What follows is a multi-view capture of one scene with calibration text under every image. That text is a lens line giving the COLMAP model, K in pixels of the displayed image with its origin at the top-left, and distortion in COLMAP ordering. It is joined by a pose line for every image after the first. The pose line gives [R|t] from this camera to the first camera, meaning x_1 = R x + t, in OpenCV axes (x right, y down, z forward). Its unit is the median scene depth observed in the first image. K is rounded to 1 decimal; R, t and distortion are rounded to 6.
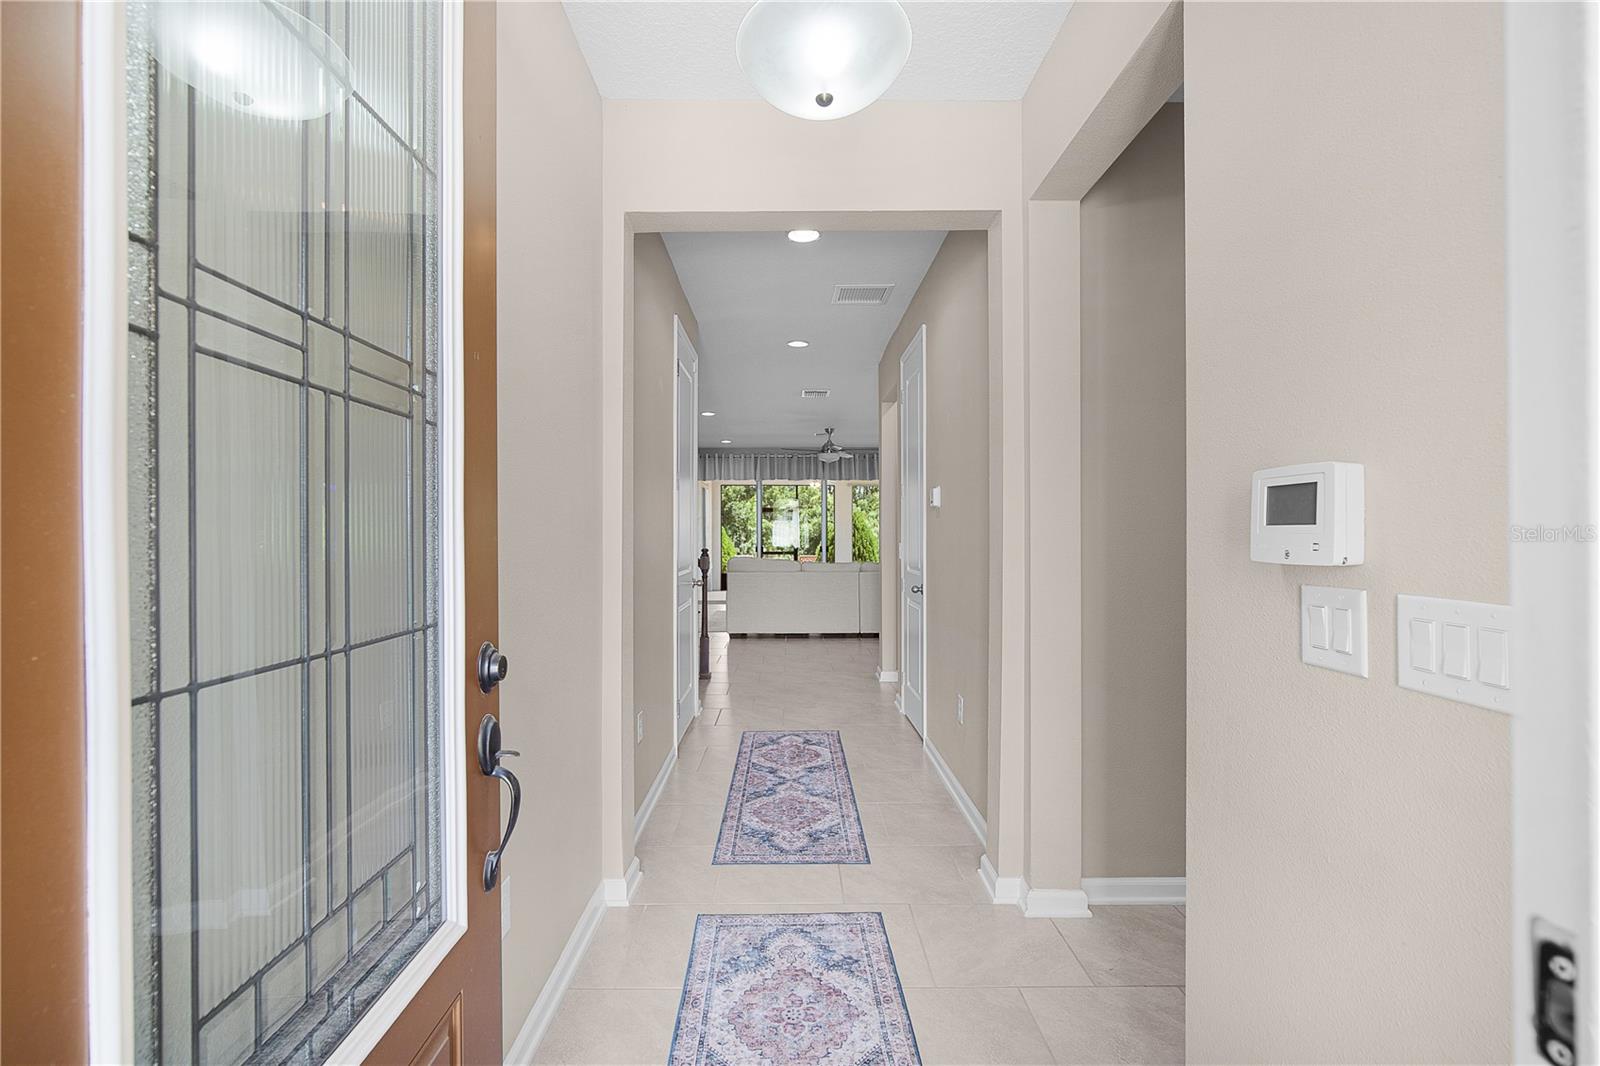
lens RADIAL K [[695.3, 0, 767.0], [0, 695.3, 533.0], [0, 0, 1]] dist [-0.001026, 0.000141]
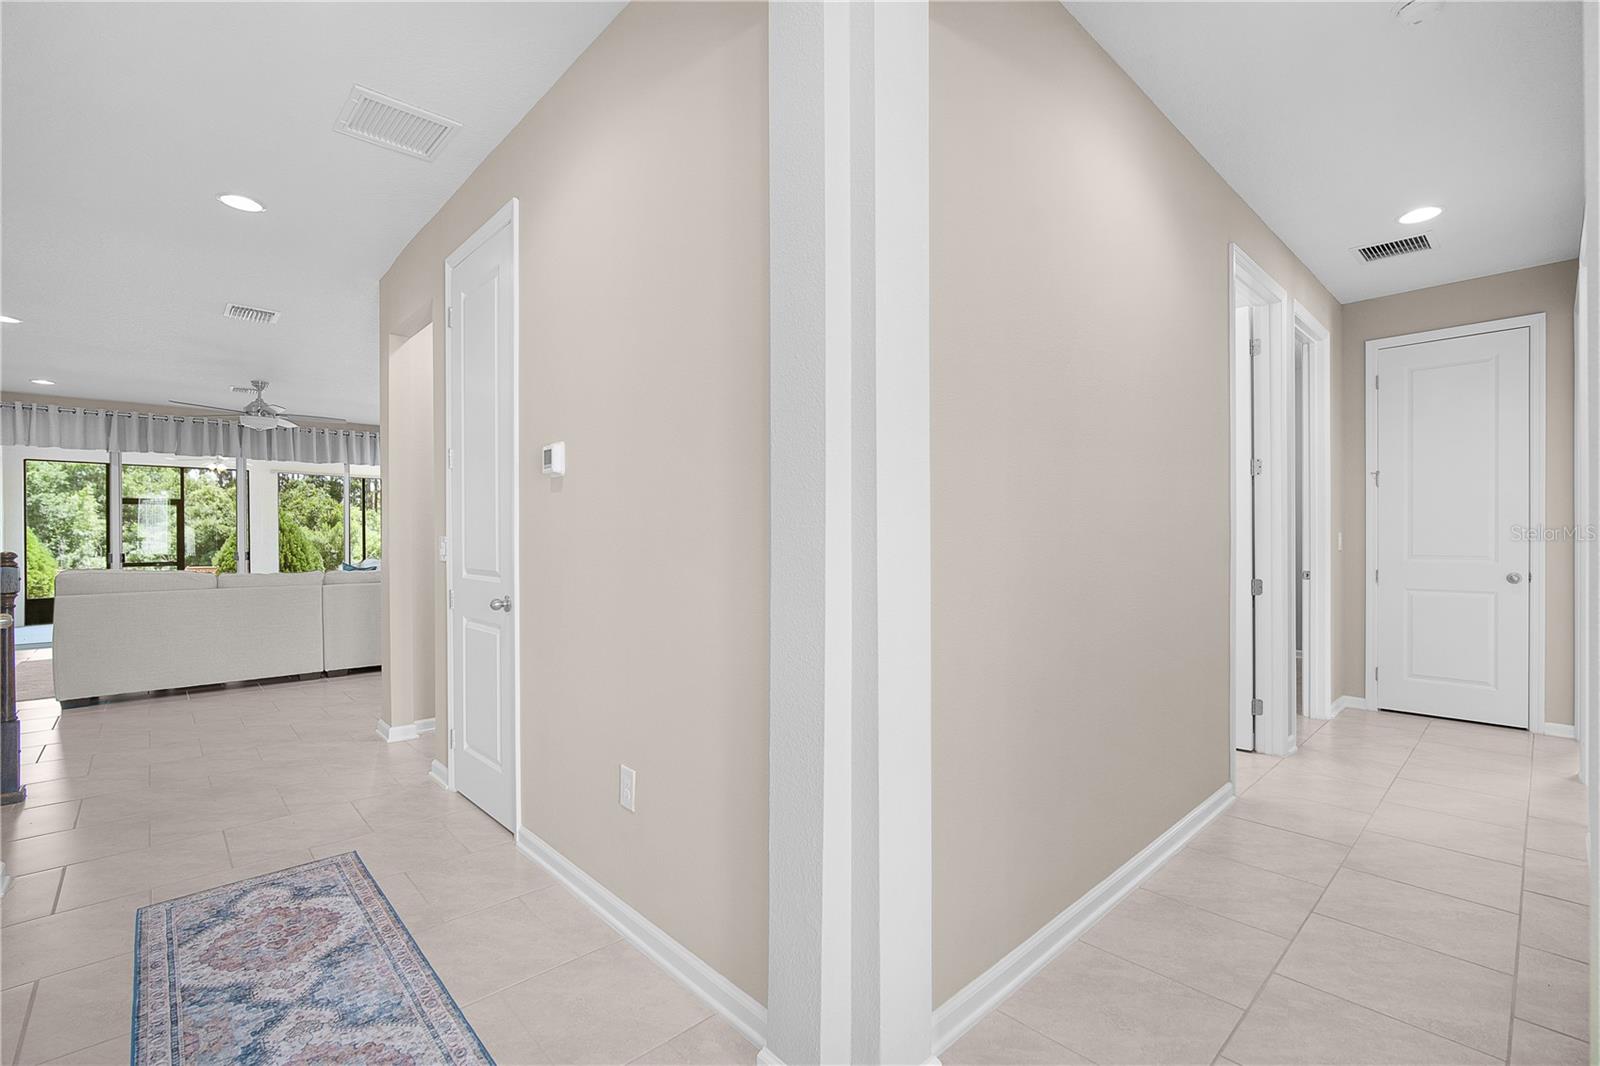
lens RADIAL K [[707.5, 0, 791.4], [0, 707.5, 540.2], [0, 0, 1]] dist [-0.007831, 0.000902]
pose [[0.719012, -0.004636, 0.694982, -0.048901], [0.002378, 0.999988, 0.004211, 0.018539], [-0.694993, -0.001376, 0.719015, 0.328643]]
